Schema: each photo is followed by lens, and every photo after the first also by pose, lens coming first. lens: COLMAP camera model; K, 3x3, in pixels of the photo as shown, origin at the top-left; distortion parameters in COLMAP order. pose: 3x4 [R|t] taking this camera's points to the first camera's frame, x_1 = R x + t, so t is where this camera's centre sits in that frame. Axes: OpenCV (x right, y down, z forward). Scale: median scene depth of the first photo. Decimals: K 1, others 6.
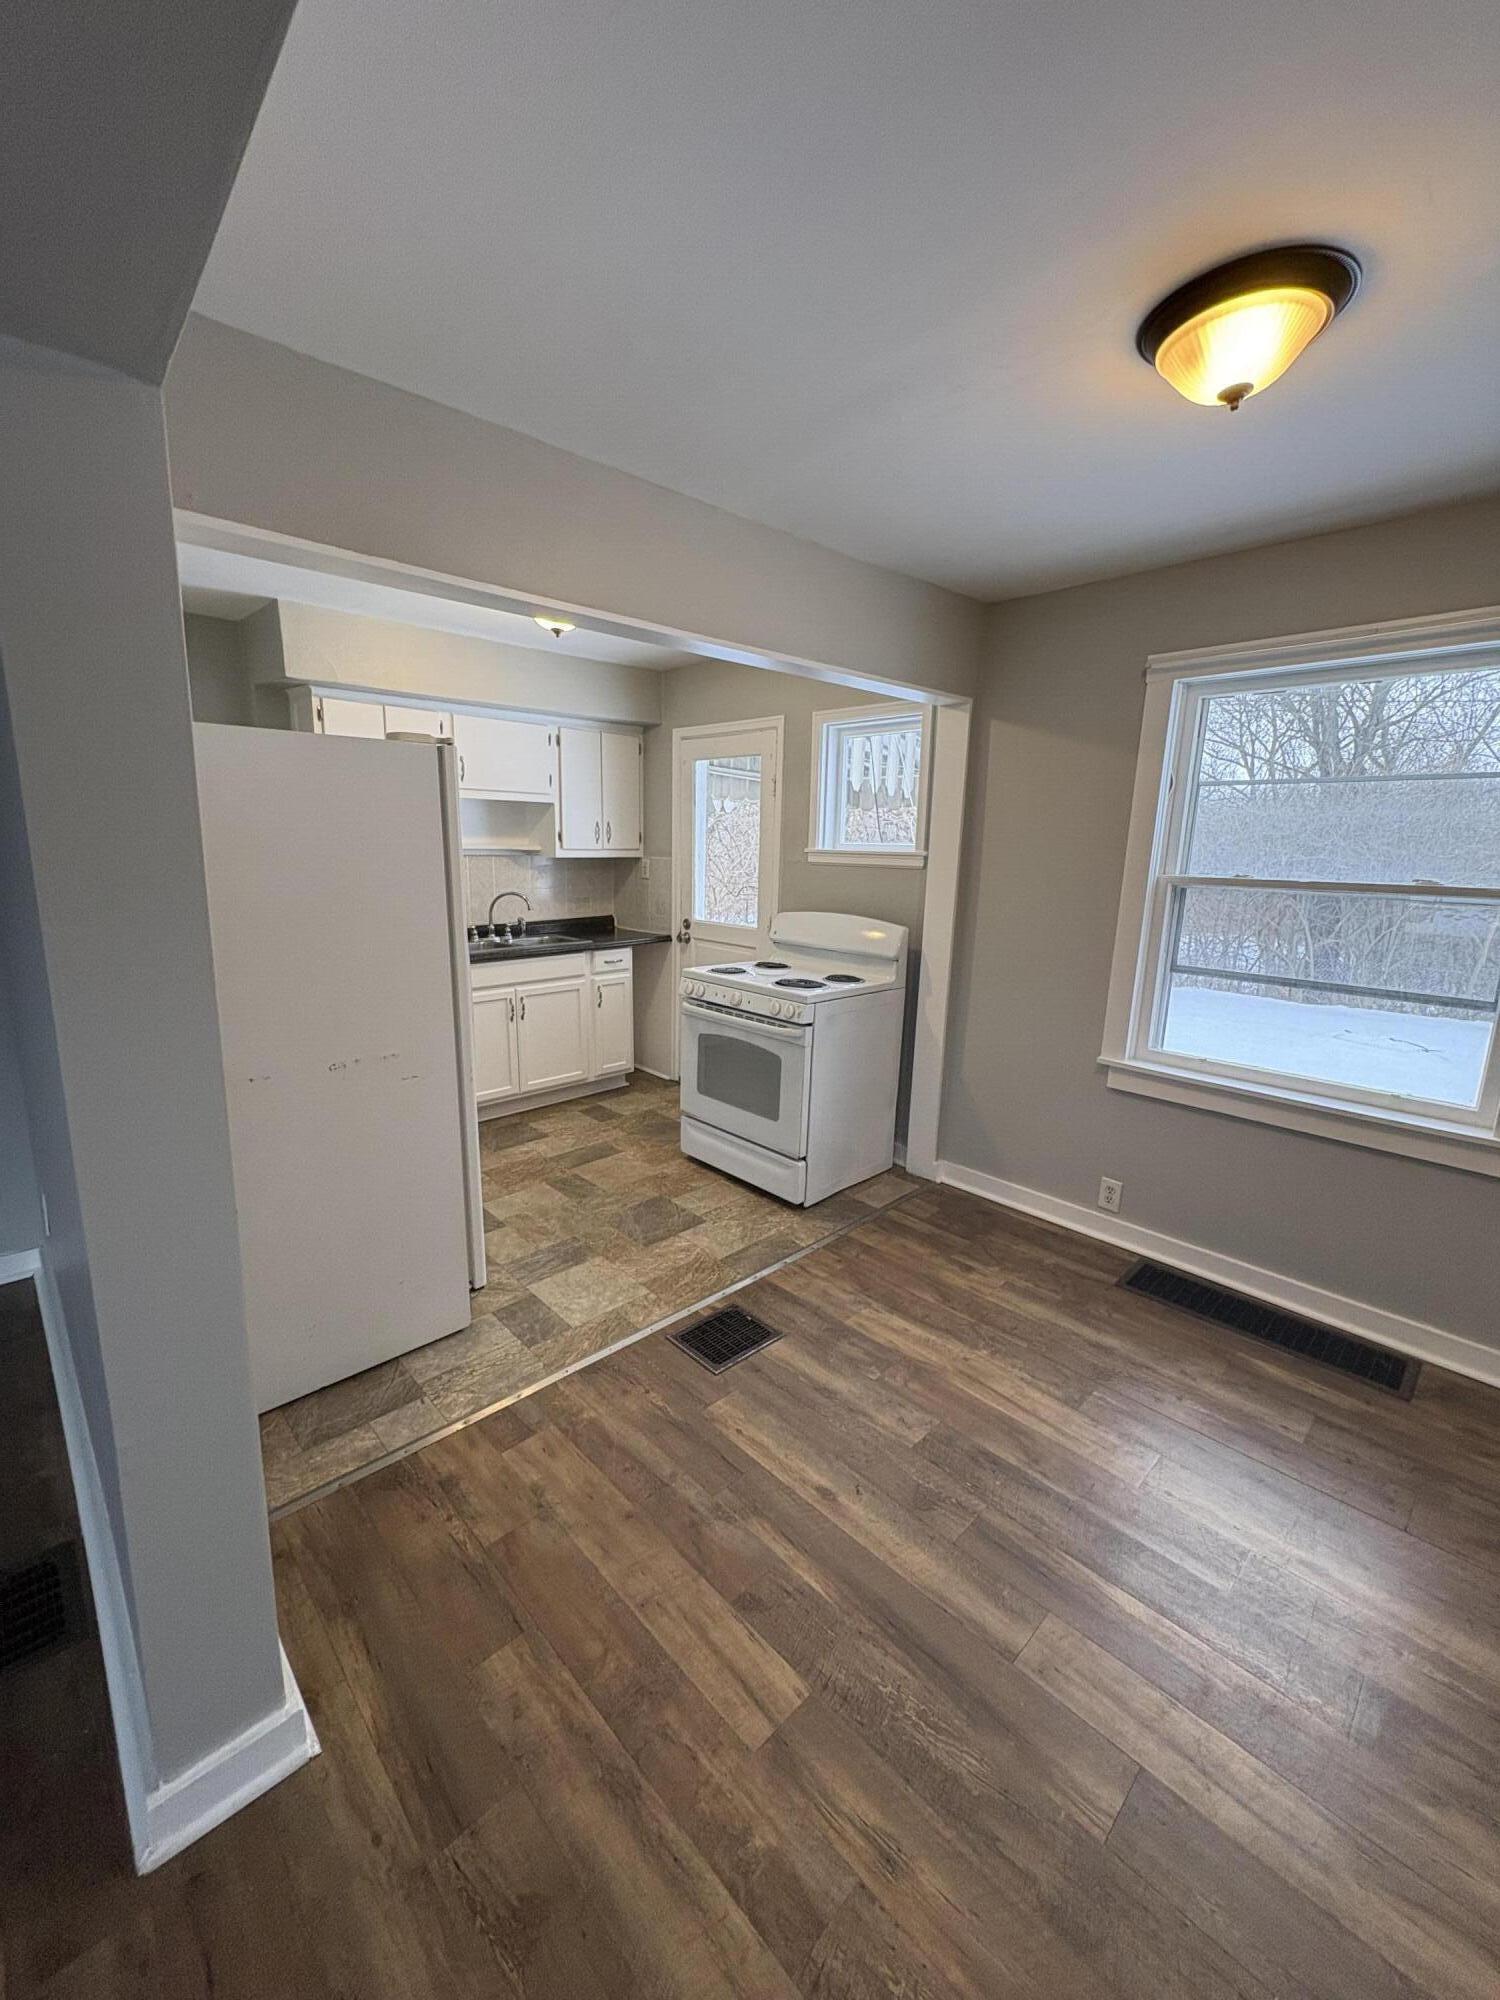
lens RADIAL K [[791.9, 0, 750.3], [0, 791.9, 1001.3], [0, 0, 1]] dist [-0.003588, 0.001319]
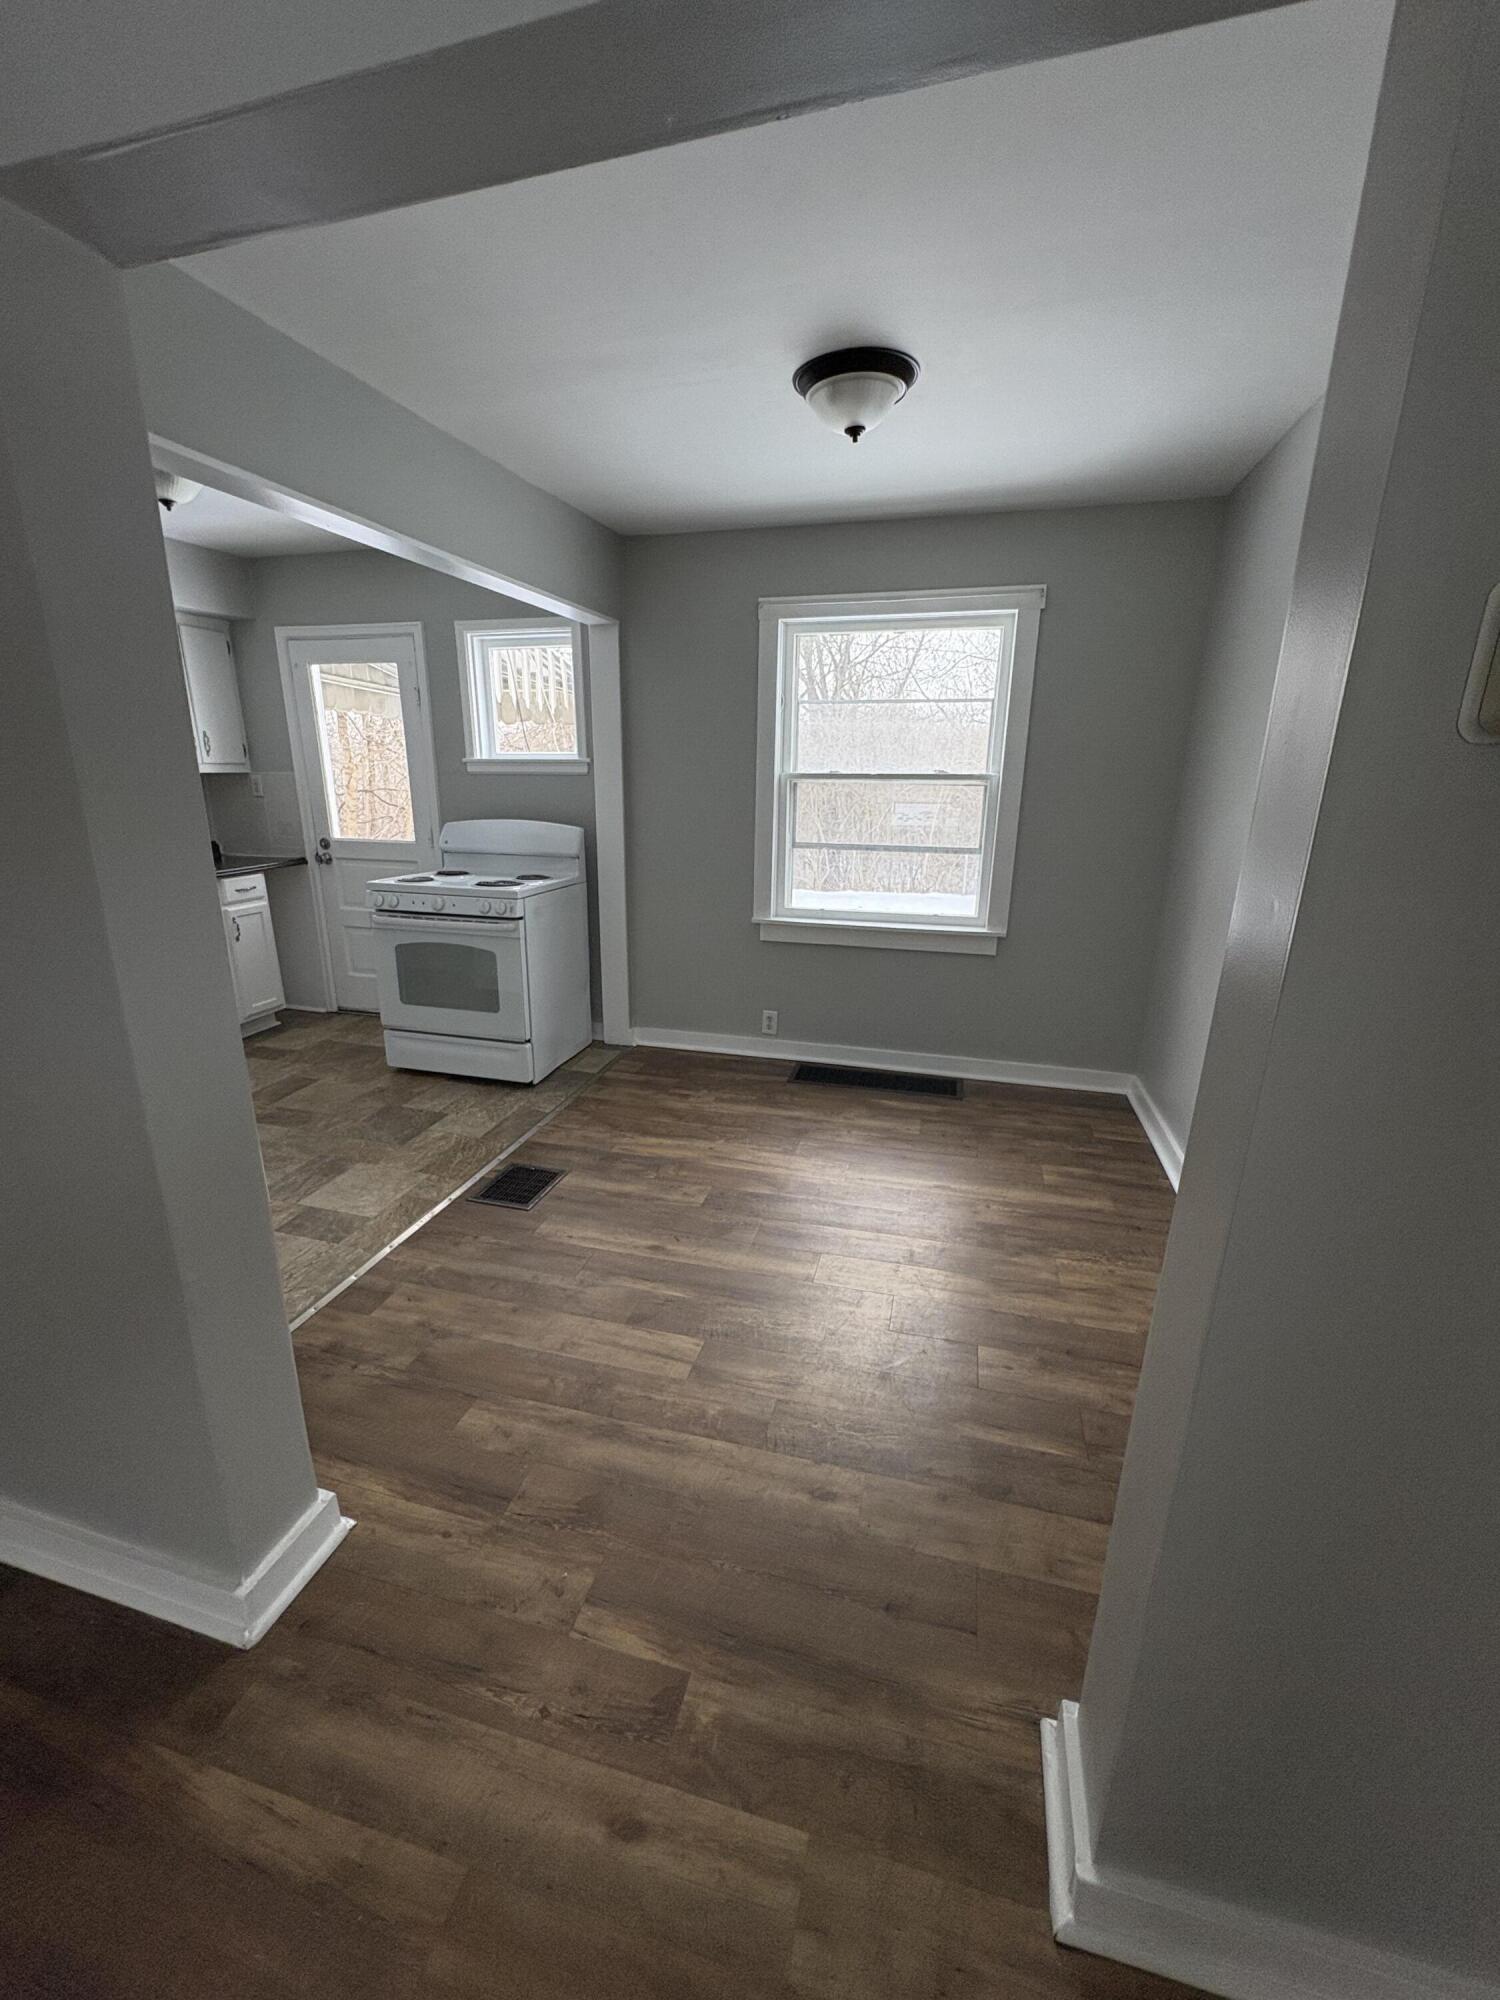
lens RADIAL K [[791.9, 0, 750.0], [0, 791.9, 1002.5], [0, 0, 1]] dist [-0.003588, 0.001319]
pose [[0.856077, -0.157856, 0.492153, -0.245955], [0.112035, 0.986254, 0.121457, 0.054510], [-0.504560, -0.048838, 0.861994, -0.133382]]
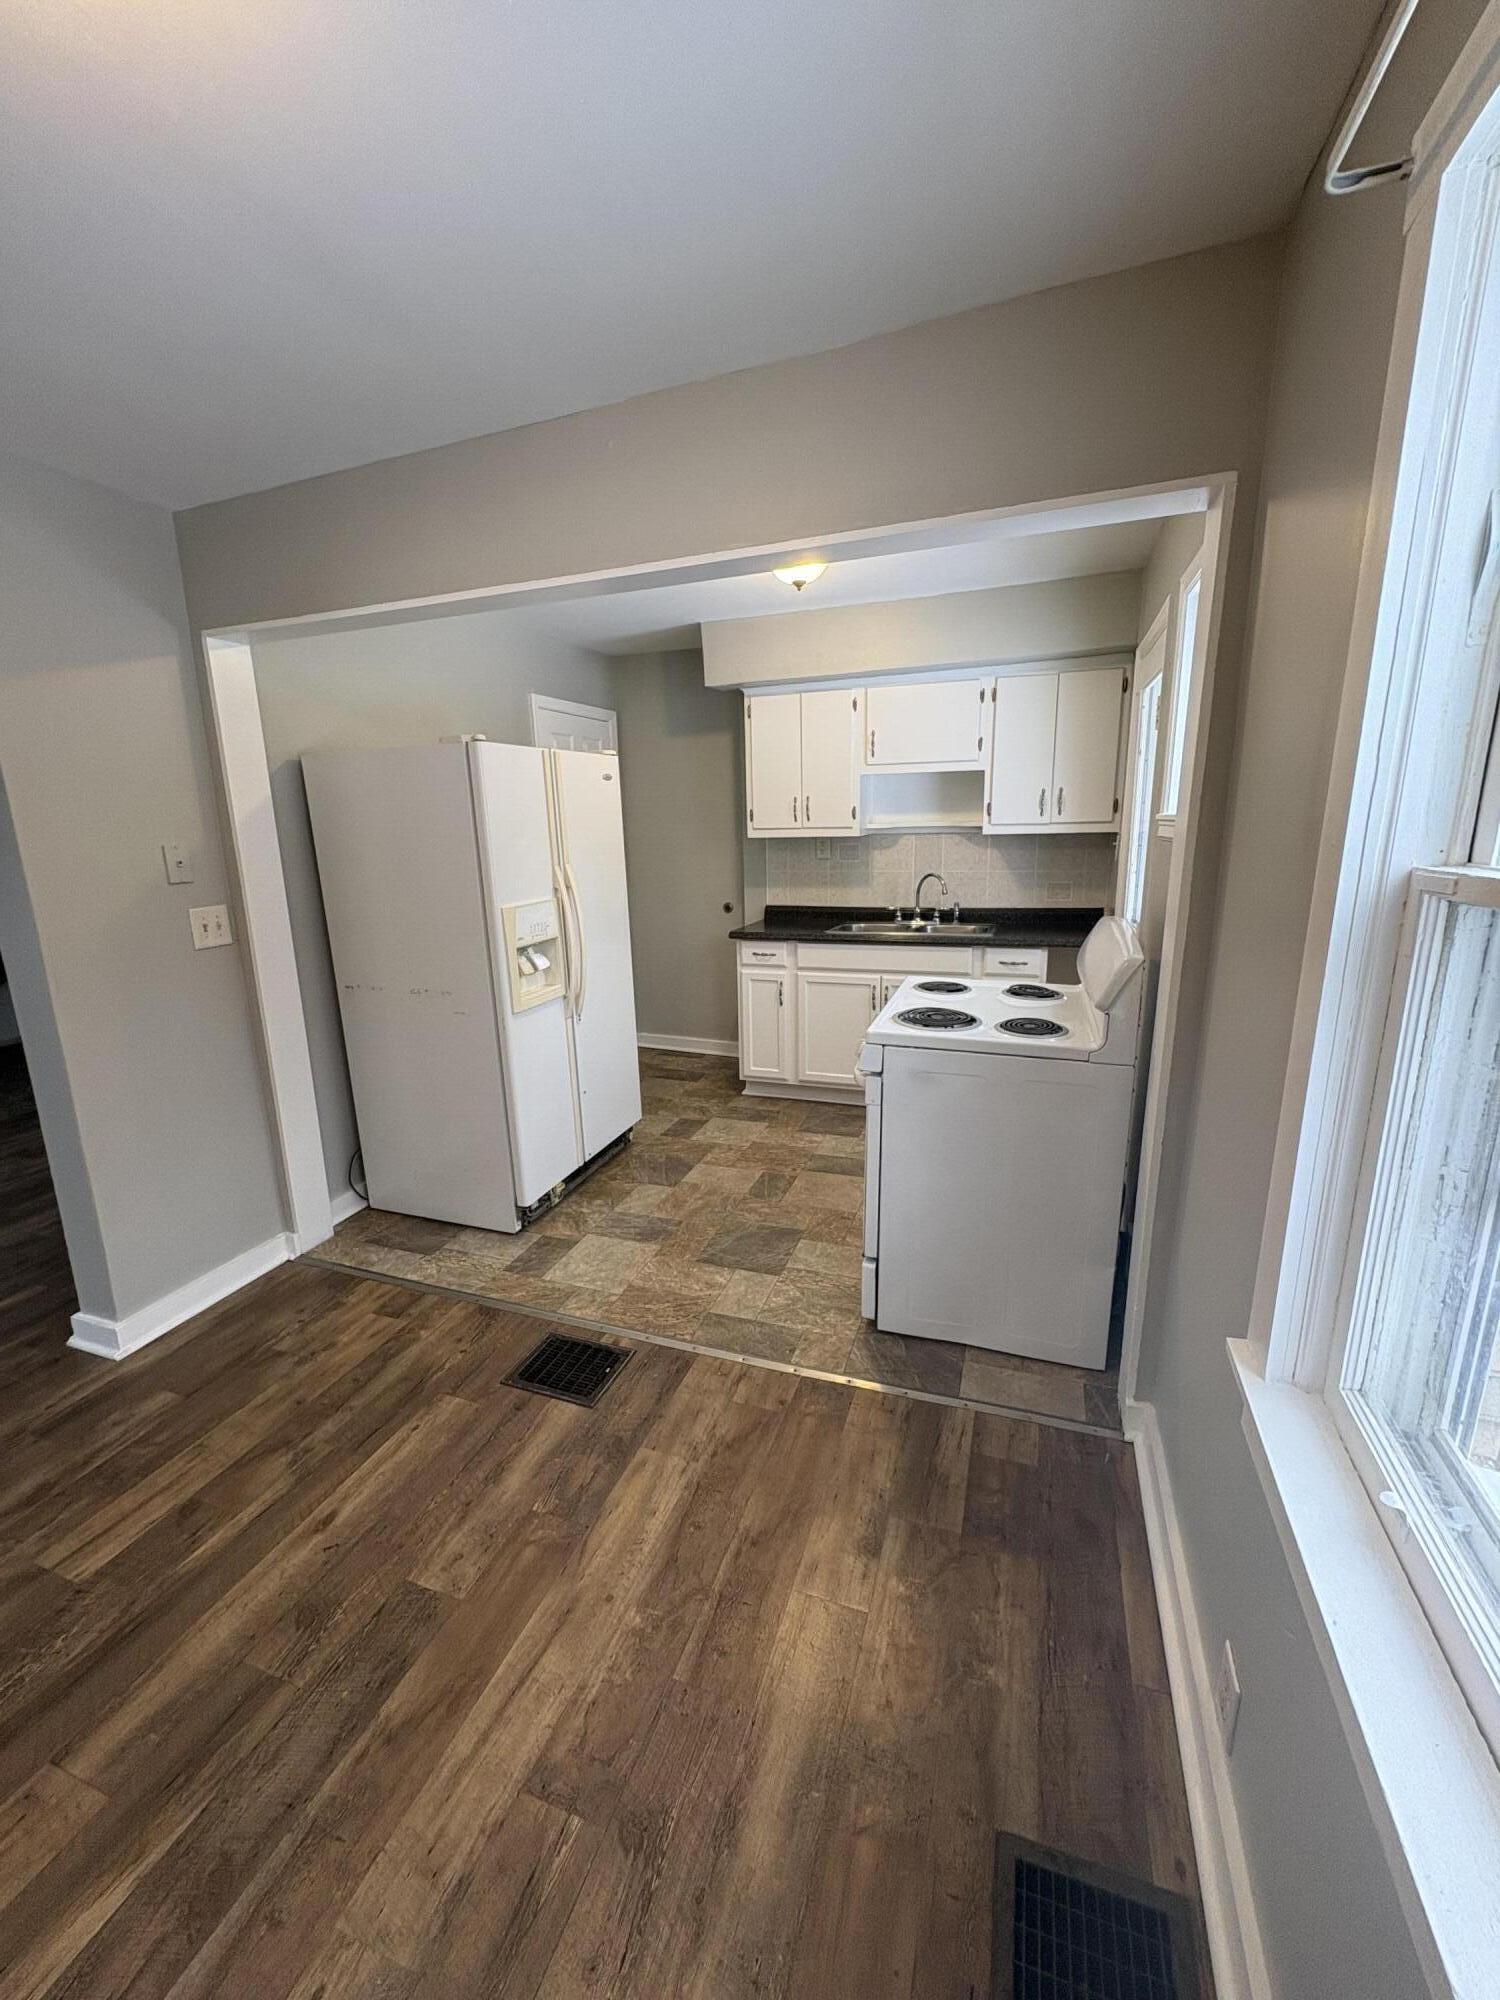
lens RADIAL K [[791.9, 0, 751.0], [0, 791.9, 1002.7], [0, 0, 1]] dist [-0.003588, 0.001319]
pose [[0.446681, 0.171534, -0.878096, 0.716094], [-0.149268, 0.981981, 0.115896, -0.109865], [0.882154, 0.079303, 0.464237, 0.669441]]
